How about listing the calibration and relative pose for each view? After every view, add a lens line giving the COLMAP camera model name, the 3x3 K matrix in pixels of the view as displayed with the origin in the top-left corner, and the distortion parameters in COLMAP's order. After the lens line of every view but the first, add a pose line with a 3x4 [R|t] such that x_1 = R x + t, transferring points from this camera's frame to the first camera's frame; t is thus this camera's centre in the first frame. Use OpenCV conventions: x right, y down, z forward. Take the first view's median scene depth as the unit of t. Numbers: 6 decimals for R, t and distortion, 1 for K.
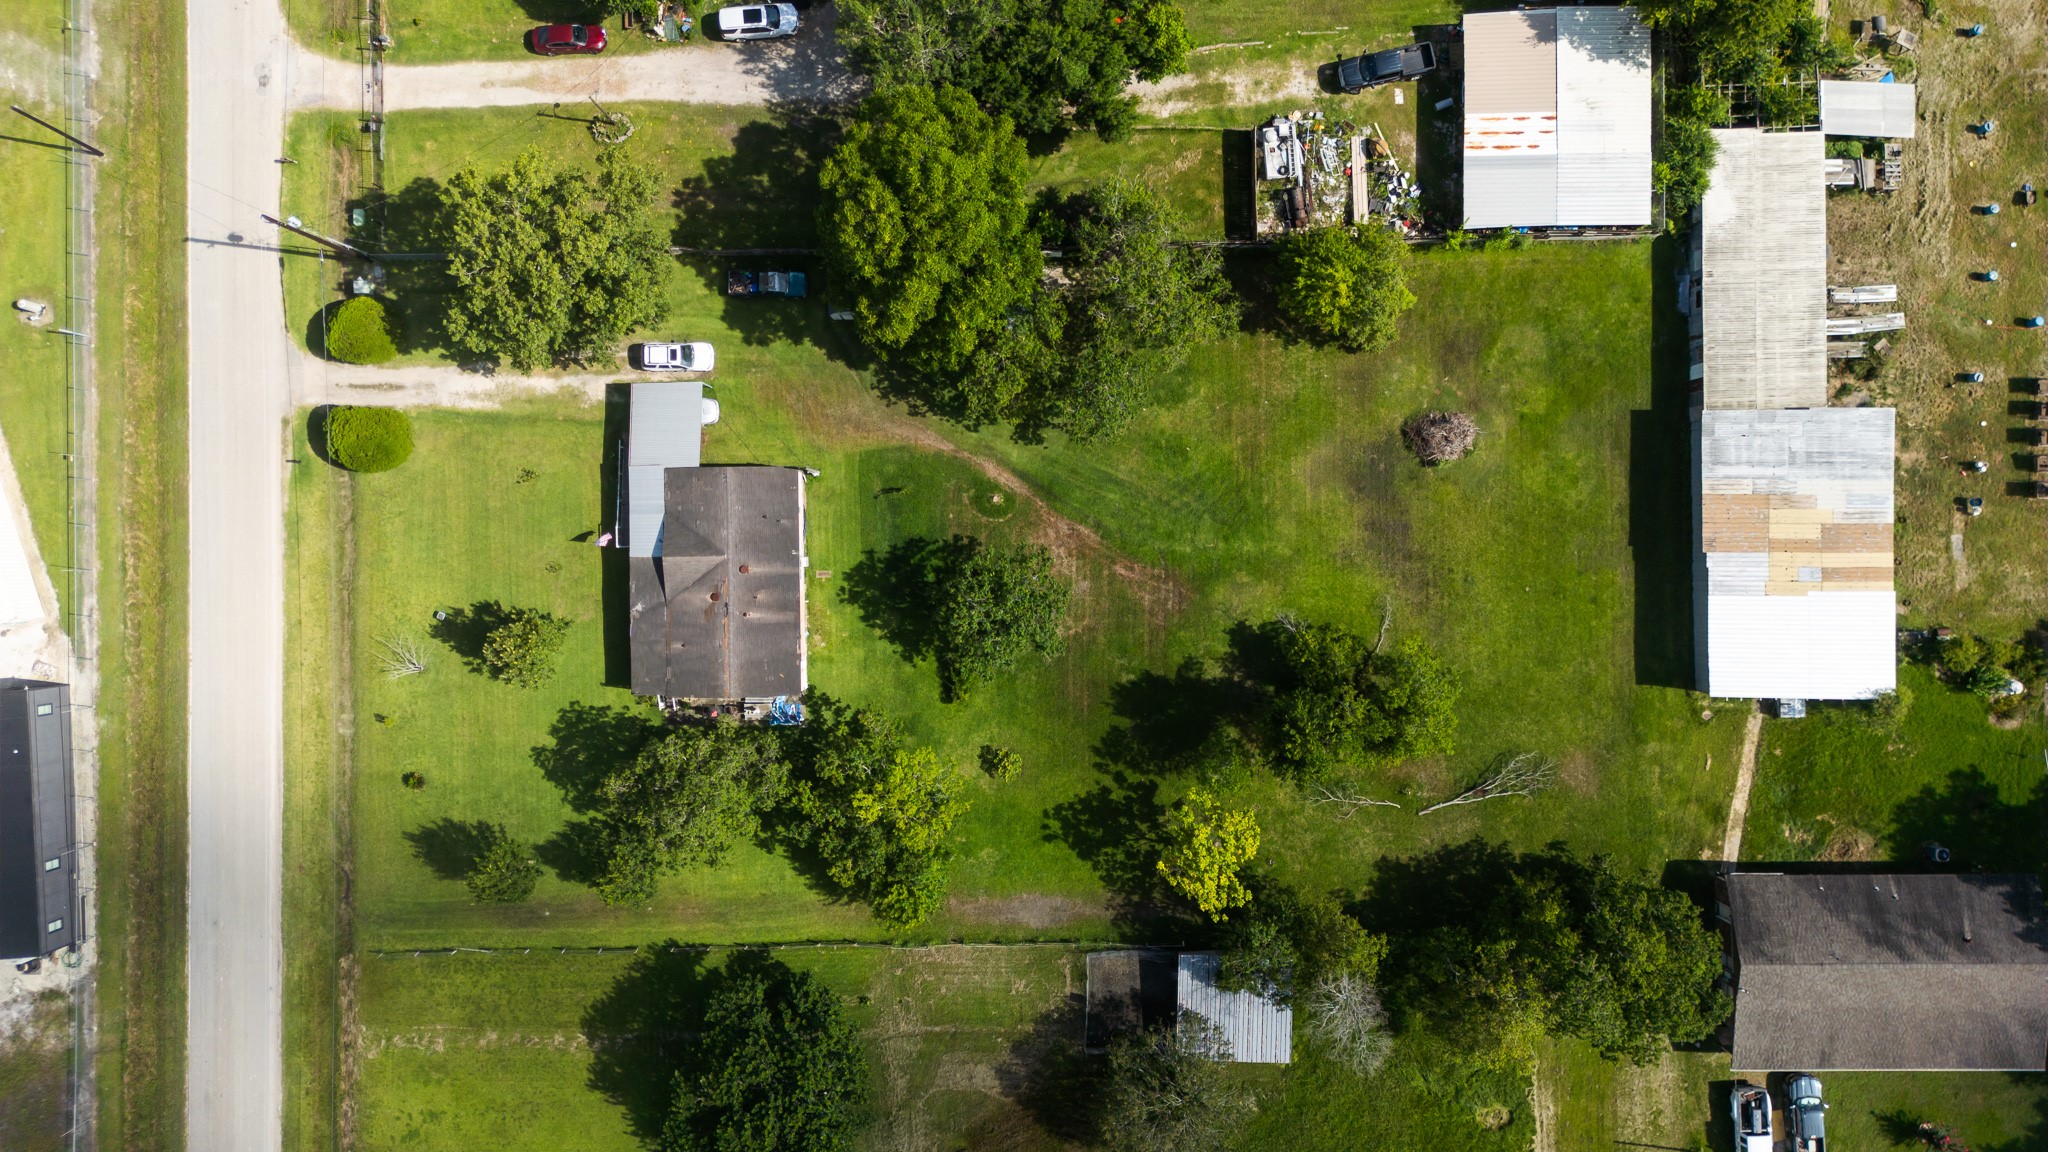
lens RADIAL K [[1428.0, 0, 1014.5], [0, 1428.0, 540.6], [0, 0, 1]] dist [0.053762, -0.051244]
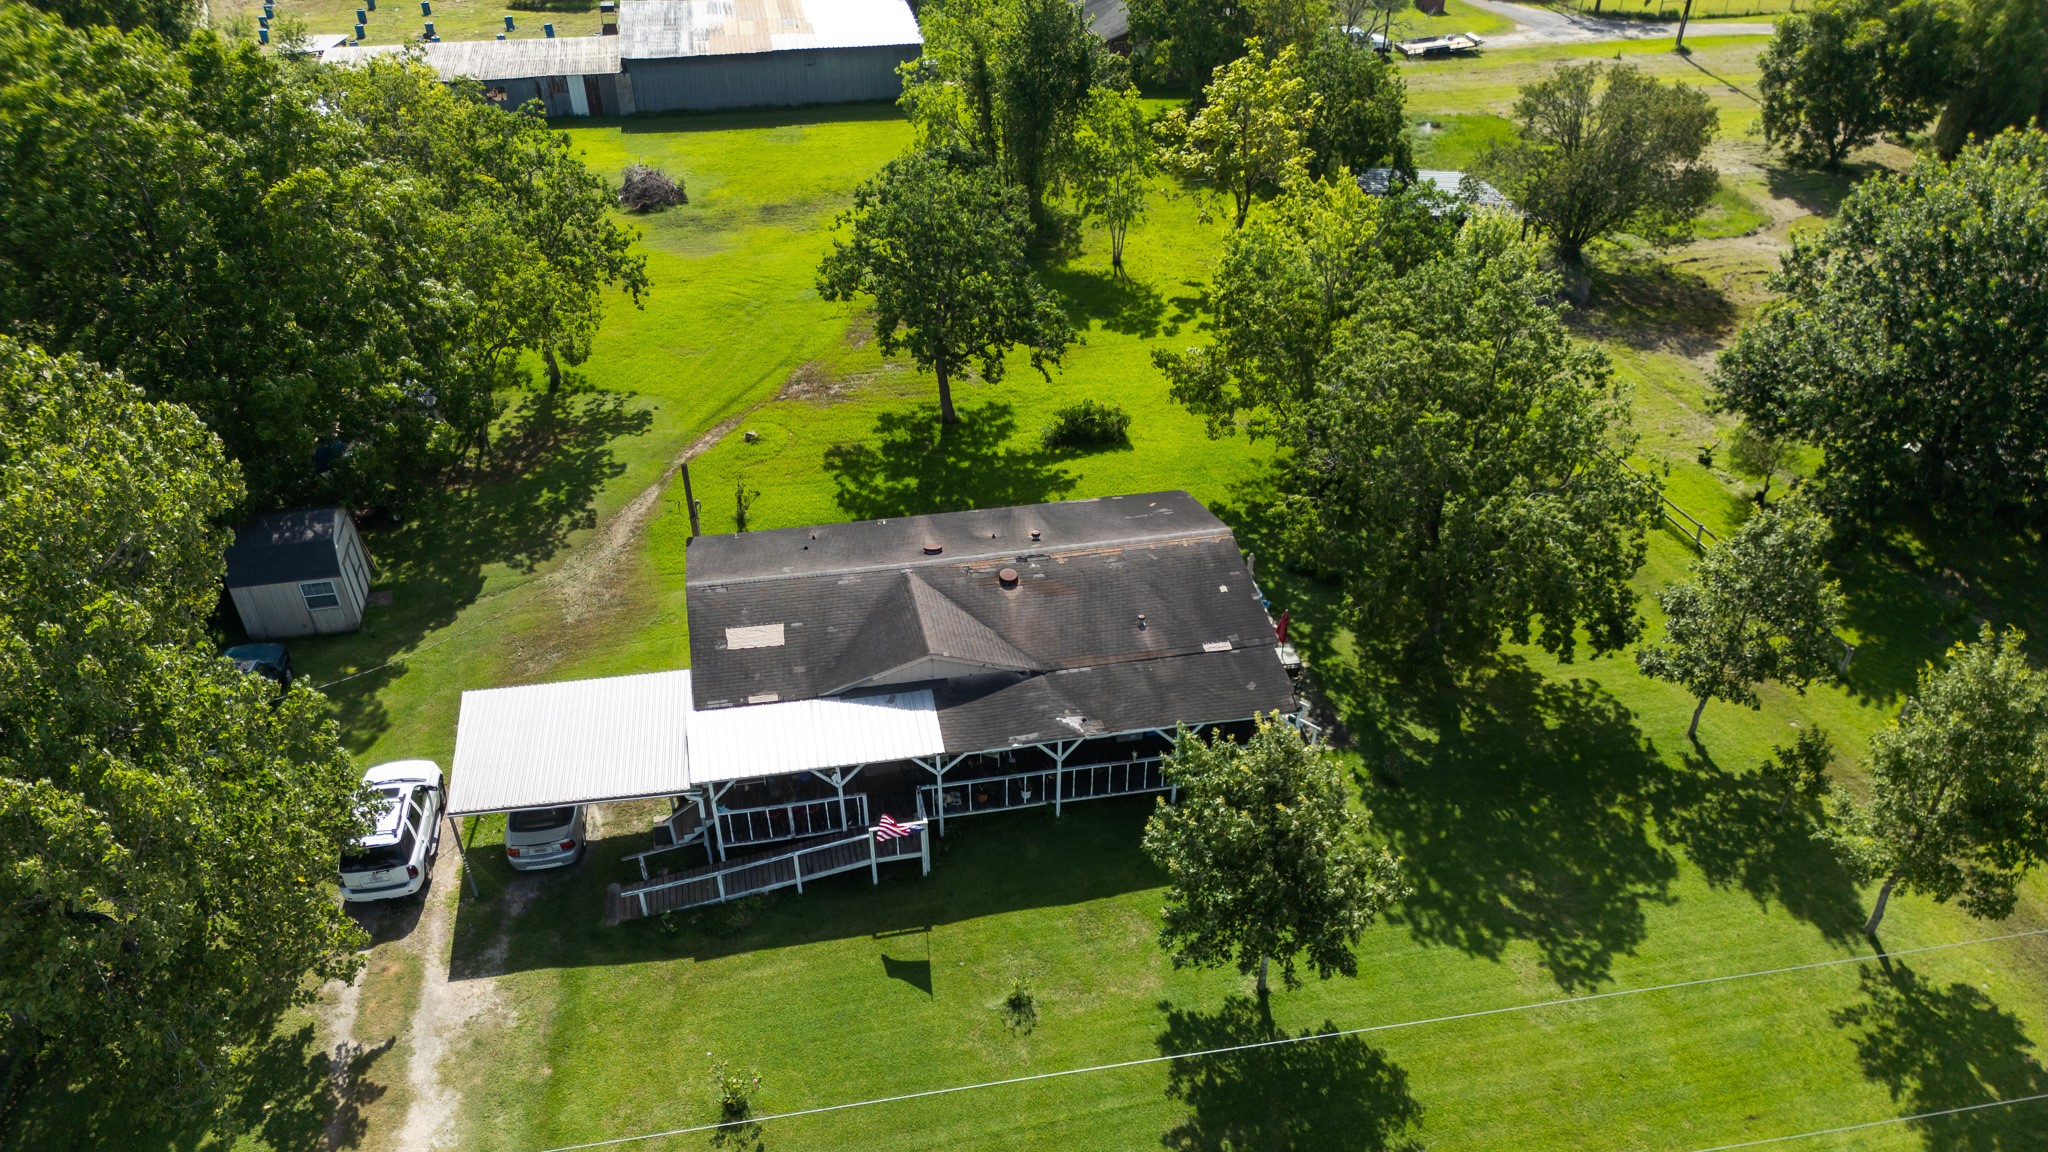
lens RADIAL K [[1436.3, 0, 1037.4], [0, 1436.3, 763.4], [0, 0, 1]] dist [0.049537, -0.040123]
pose [[-0.192836, -0.595662, 0.779744, -0.550596], [0.981224, -0.114013, 0.155567, -0.022719], [-0.003764, 0.795103, 0.606463, 0.767901]]
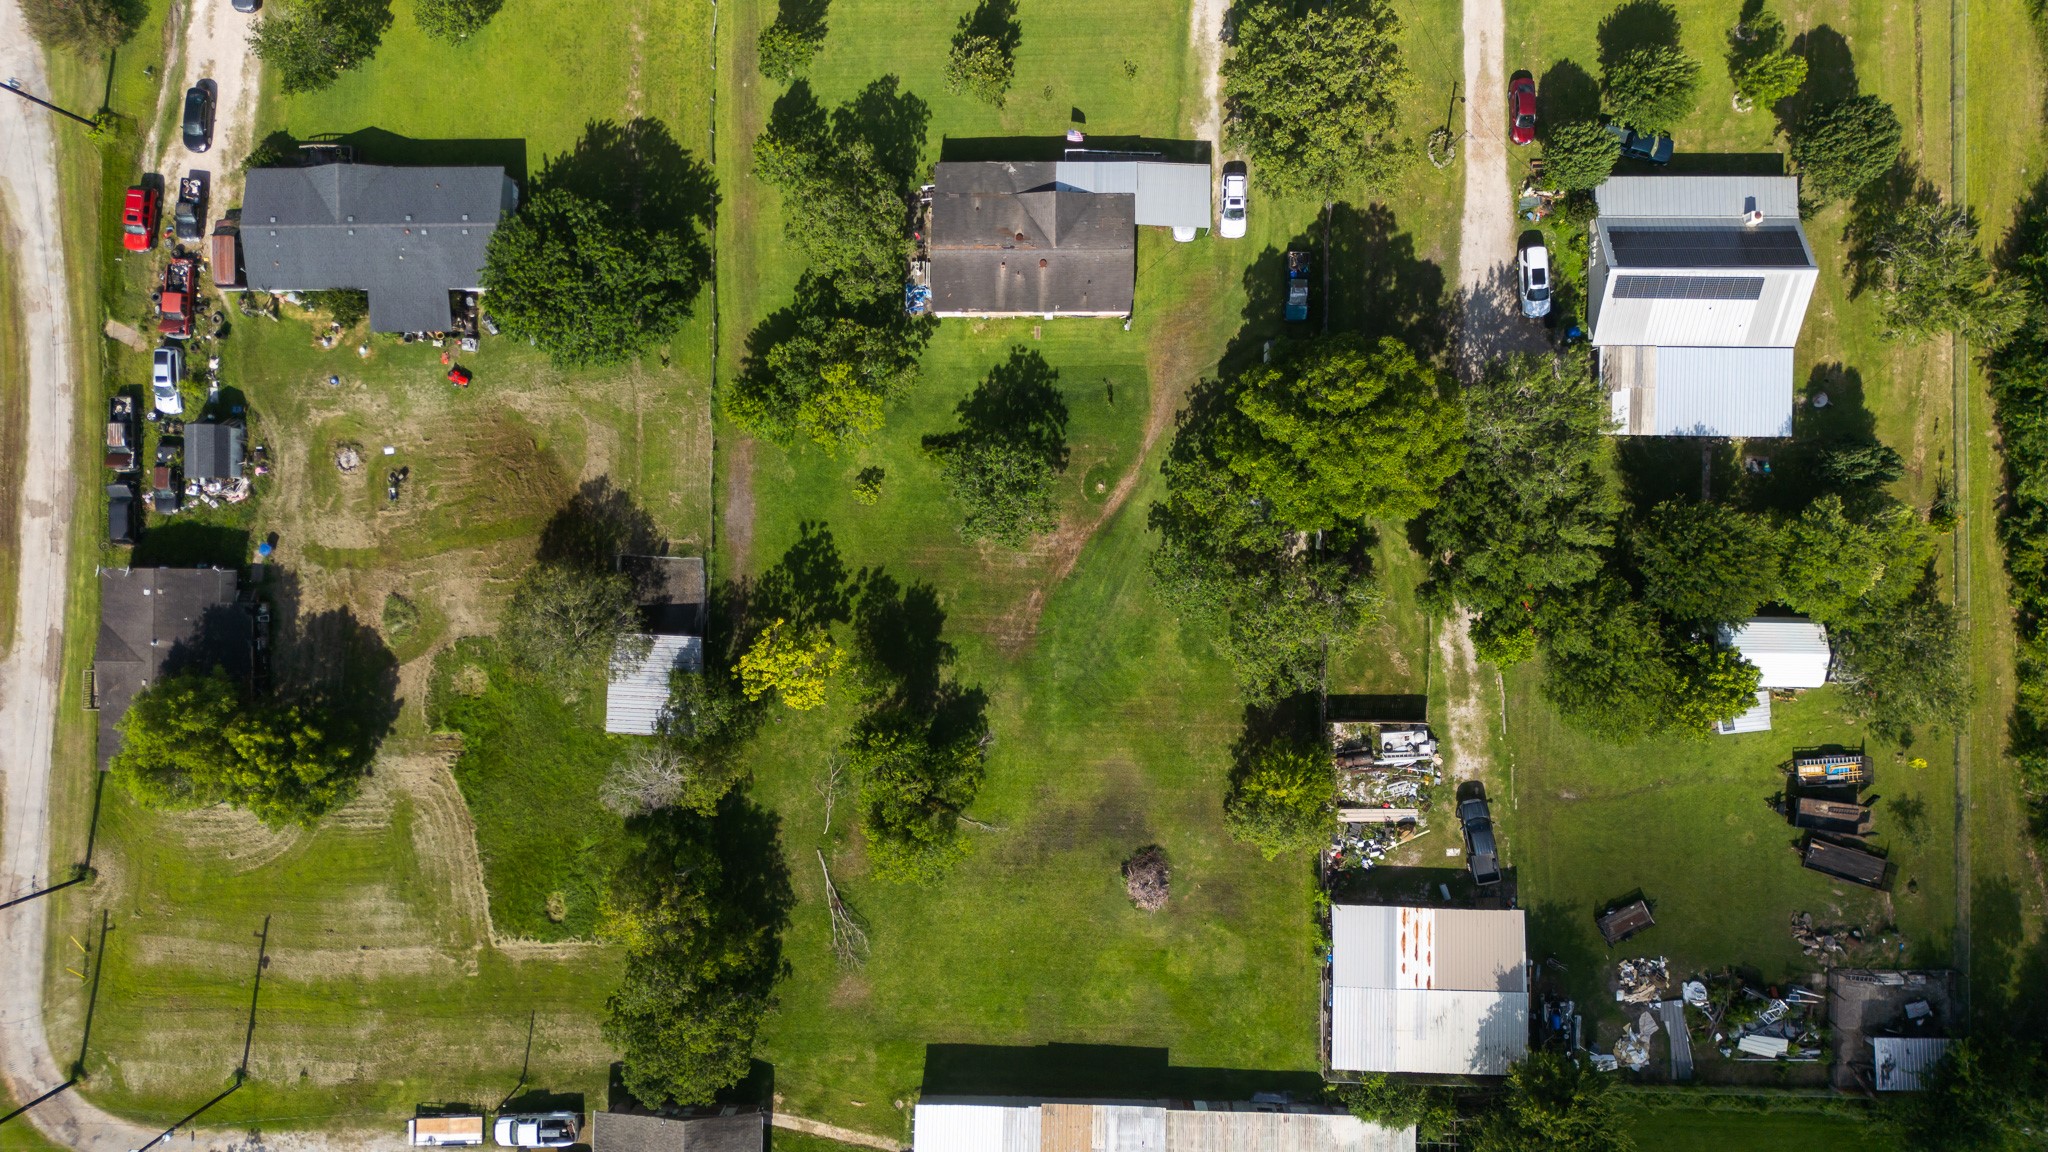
lens RADIAL K [[1388.9, 0, 1013.8], [0, 1388.9, 518.4], [0, 0, 1]] dist [0.050141, -0.041768]
pose [[-0.019974, 0.999749, 0.010188, 0.002630], [-0.999074, -0.020347, 0.037922, -0.002499], [0.038119, -0.009422, 0.999229, -0.101504]]
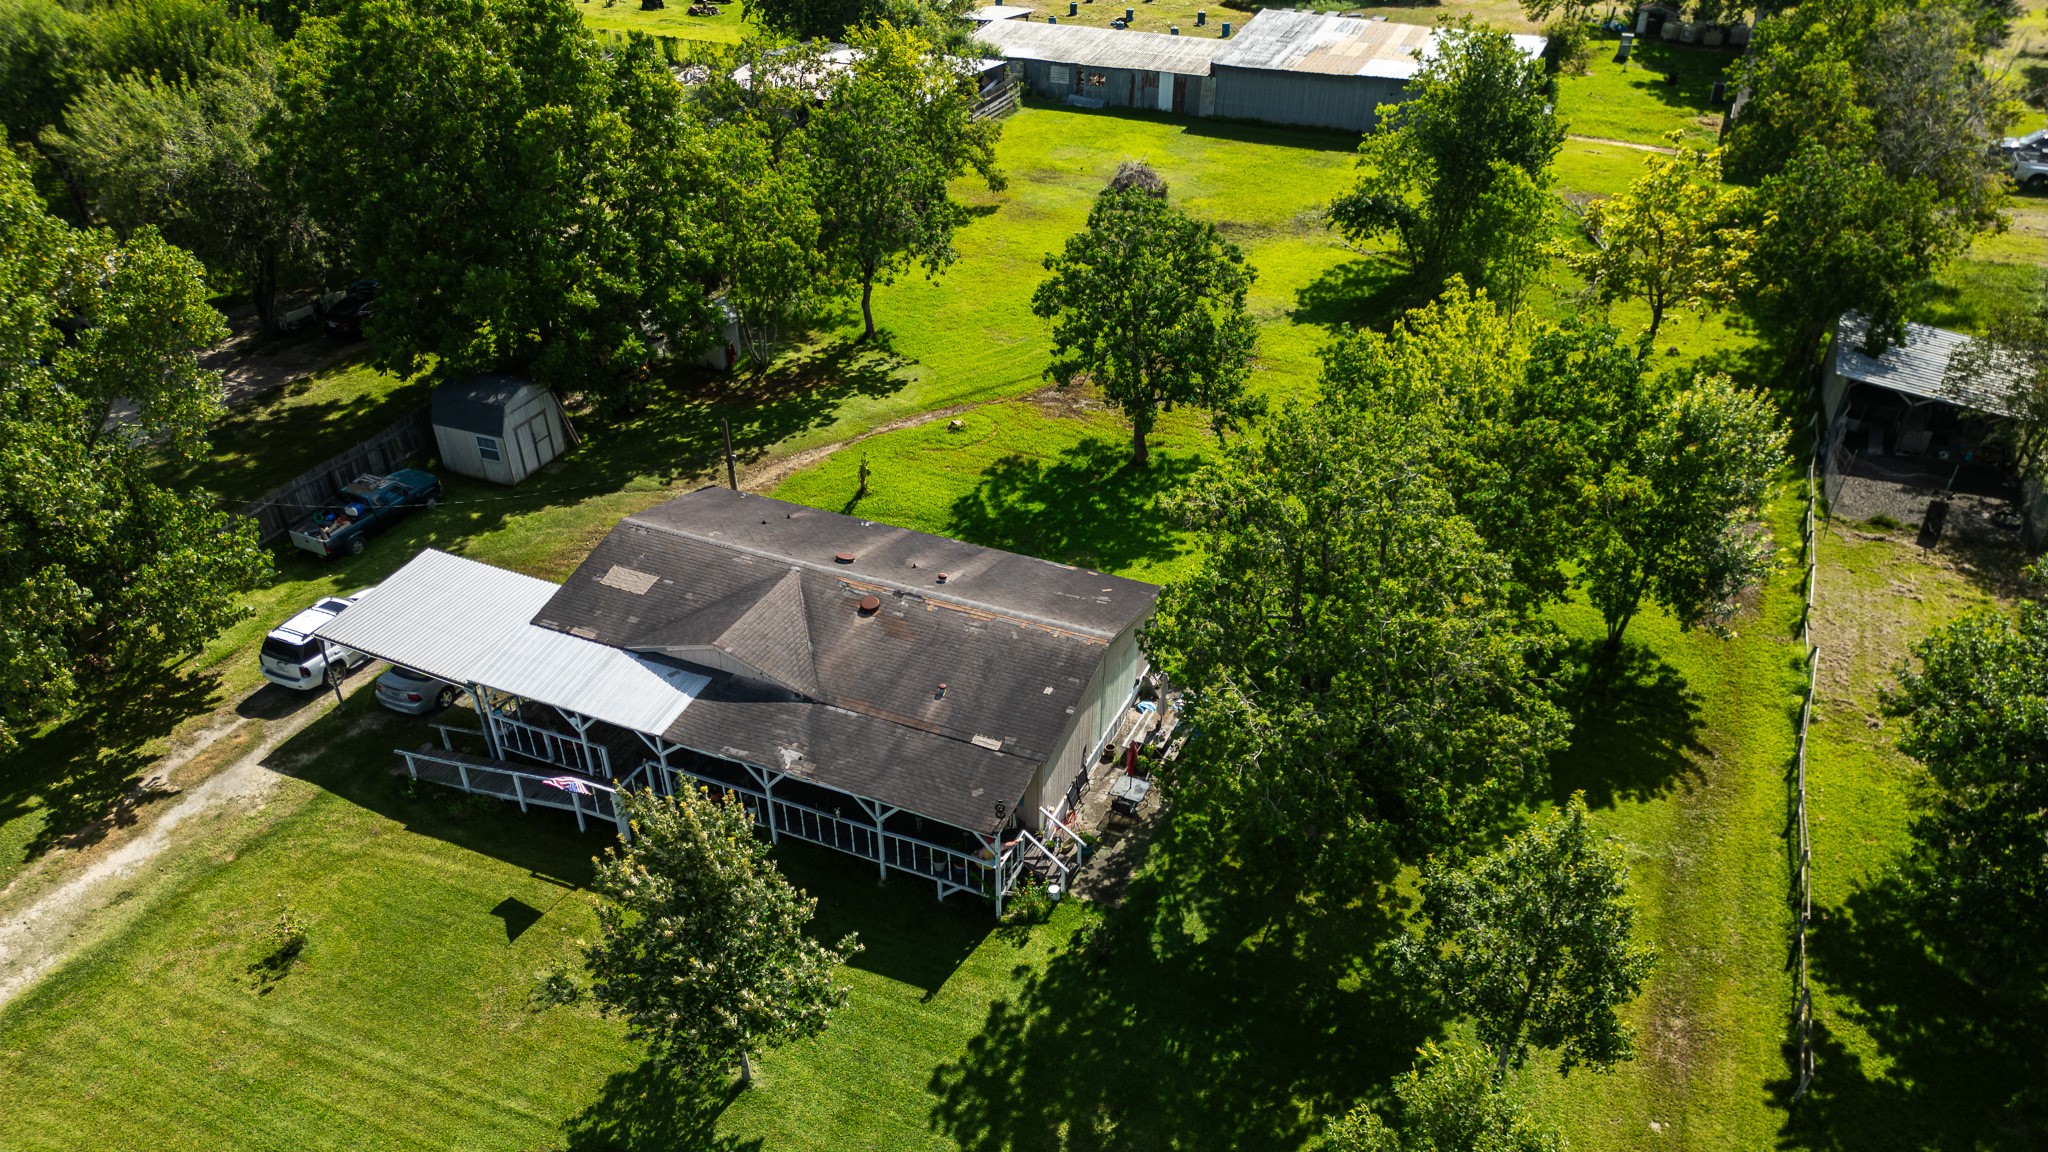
lens RADIAL K [[1454.4, 0, 1026.1], [0, 1454.4, 726.2], [0, 0, 1]] dist [0.061188, -0.055921]
pose [[0.410354, -0.531725, 0.740863, -0.500905], [0.911815, 0.251932, -0.324227, 0.216735], [-0.014248, 0.808578, 0.588216, 0.760967]]
